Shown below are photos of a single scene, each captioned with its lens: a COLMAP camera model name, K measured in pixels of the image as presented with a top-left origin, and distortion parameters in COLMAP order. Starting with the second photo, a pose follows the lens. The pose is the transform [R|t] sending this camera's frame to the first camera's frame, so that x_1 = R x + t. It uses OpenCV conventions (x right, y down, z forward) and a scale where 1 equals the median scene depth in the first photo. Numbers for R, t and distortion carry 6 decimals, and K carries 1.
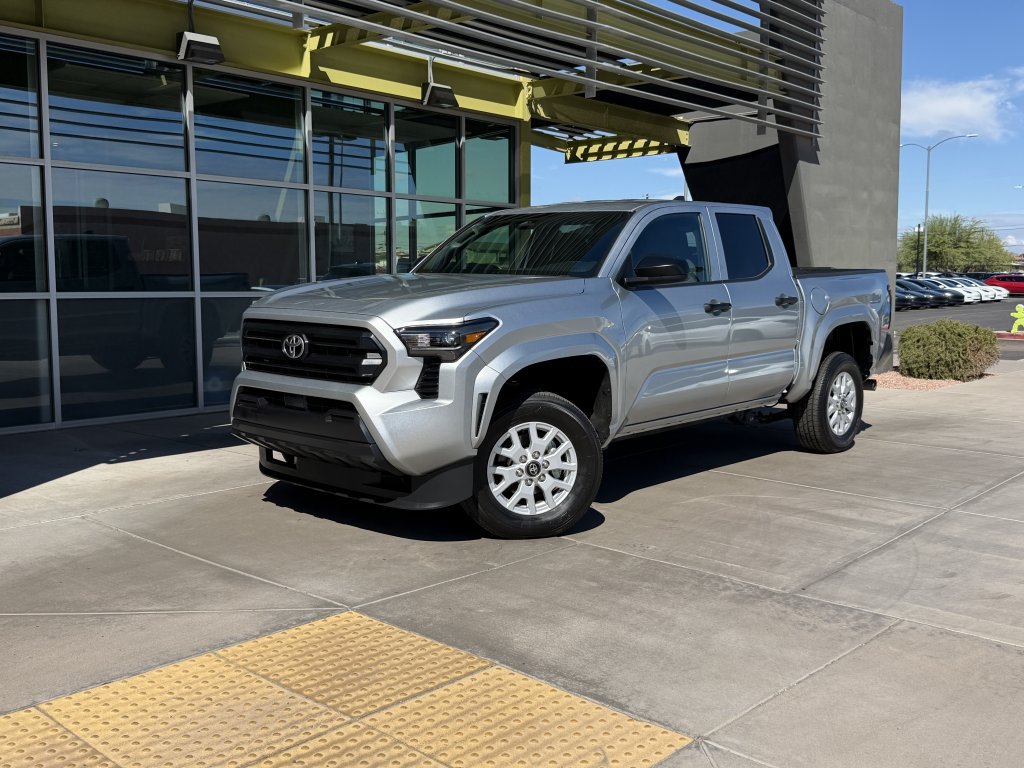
lens RADIAL K [[993.1, 0, 512.0], [0, 993.1, 384.0], [0, 0, 1]] dist [0.194798, -0.432641]
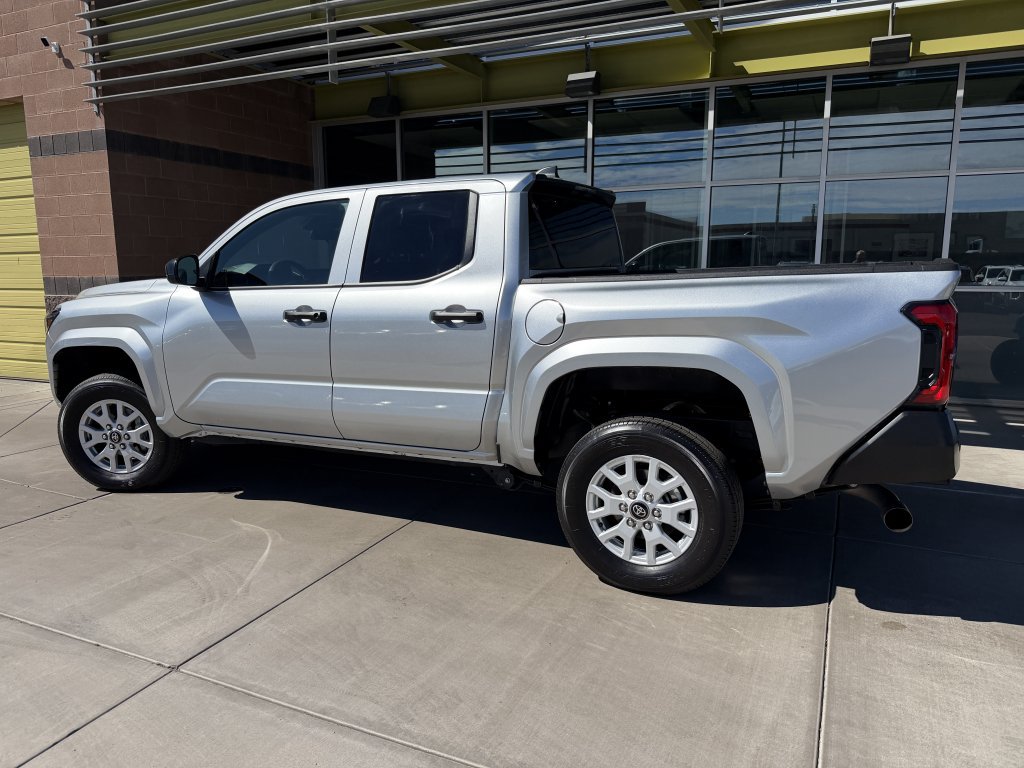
lens RADIAL K [[733.9, 0, 512.0], [0, 733.9, 384.0], [0, 0, 1]] dist [0.003434, -0.008679]
pose [[0.275023, 0.151028, -0.949501, 1.012894], [-0.095610, 0.986986, 0.129297, -0.140772], [0.956672, 0.055223, 0.285883, 1.212989]]
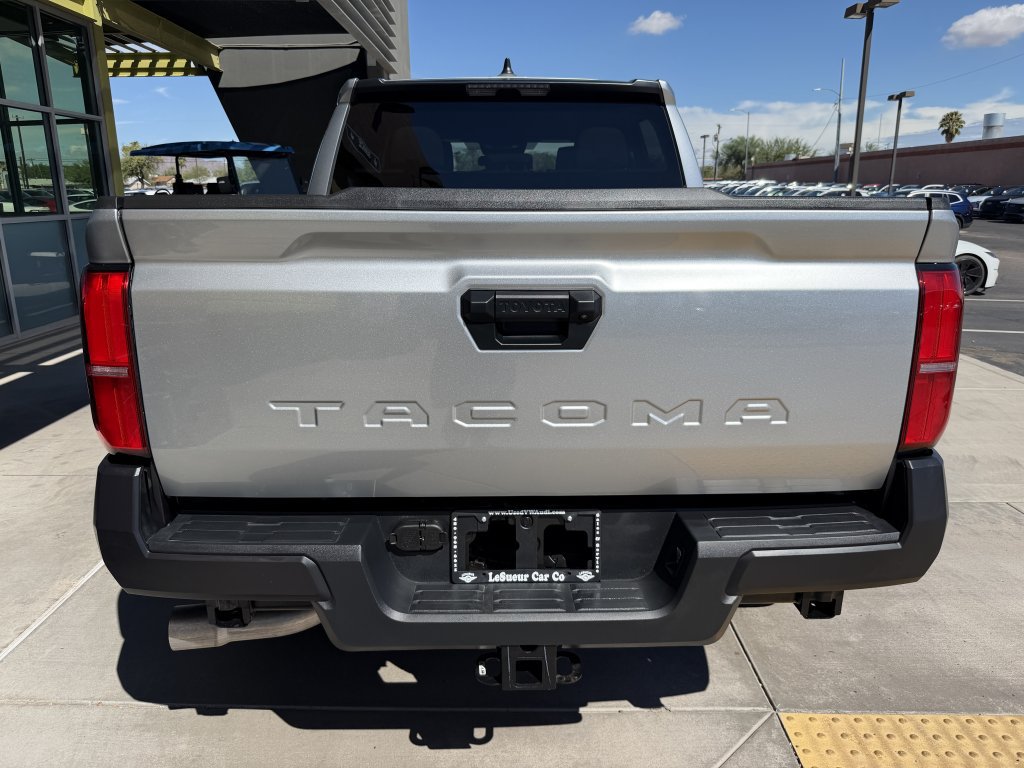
lens RADIAL K [[719.0, 0, 512.0], [0, 719.0, 384.0], [0, 0, 1]] dist [-0.008535, -0.004012]
pose [[0.745070, -0.178645, 0.642617, -0.452924], [0.073990, 0.979655, 0.186554, -0.085953], [-0.662870, -0.091448, 0.743129, 0.596720]]
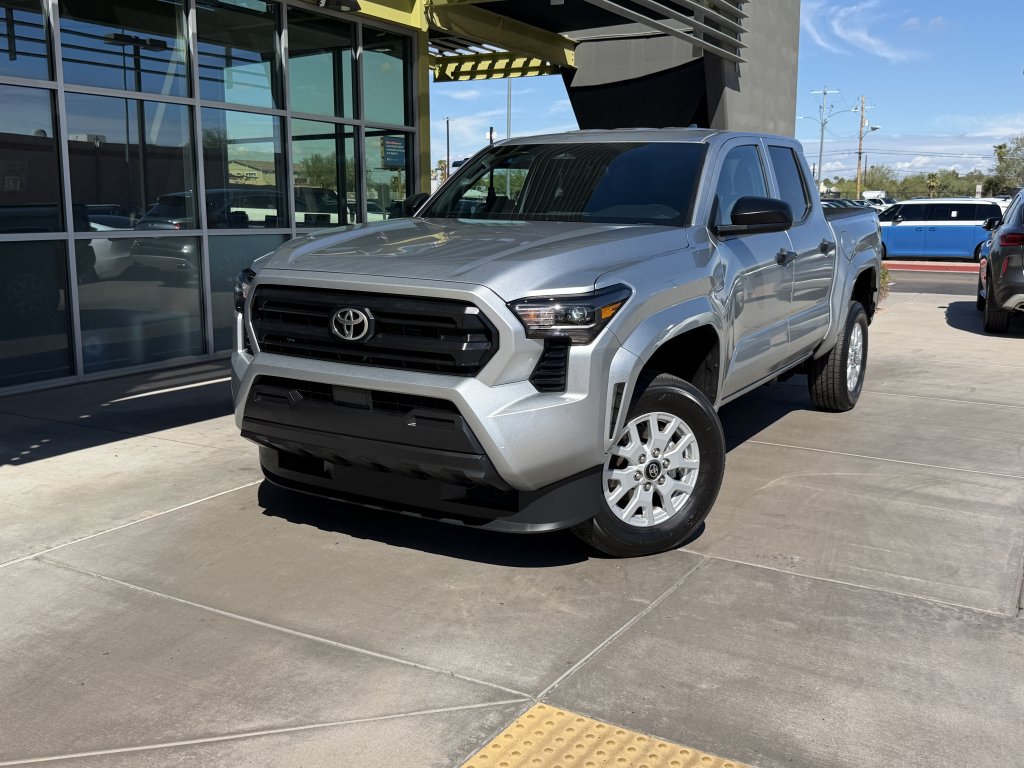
lens RADIAL K [[993.1, 0, 512.0], [0, 993.1, 384.0], [0, 0, 1]] dist [0.194798, -0.432641]
pose [[0.979181, -0.033475, 0.200210, -0.245363], [0.018750, 0.997008, 0.074993, -0.045691], [-0.202121, -0.069678, 0.976879, 0.238401]]
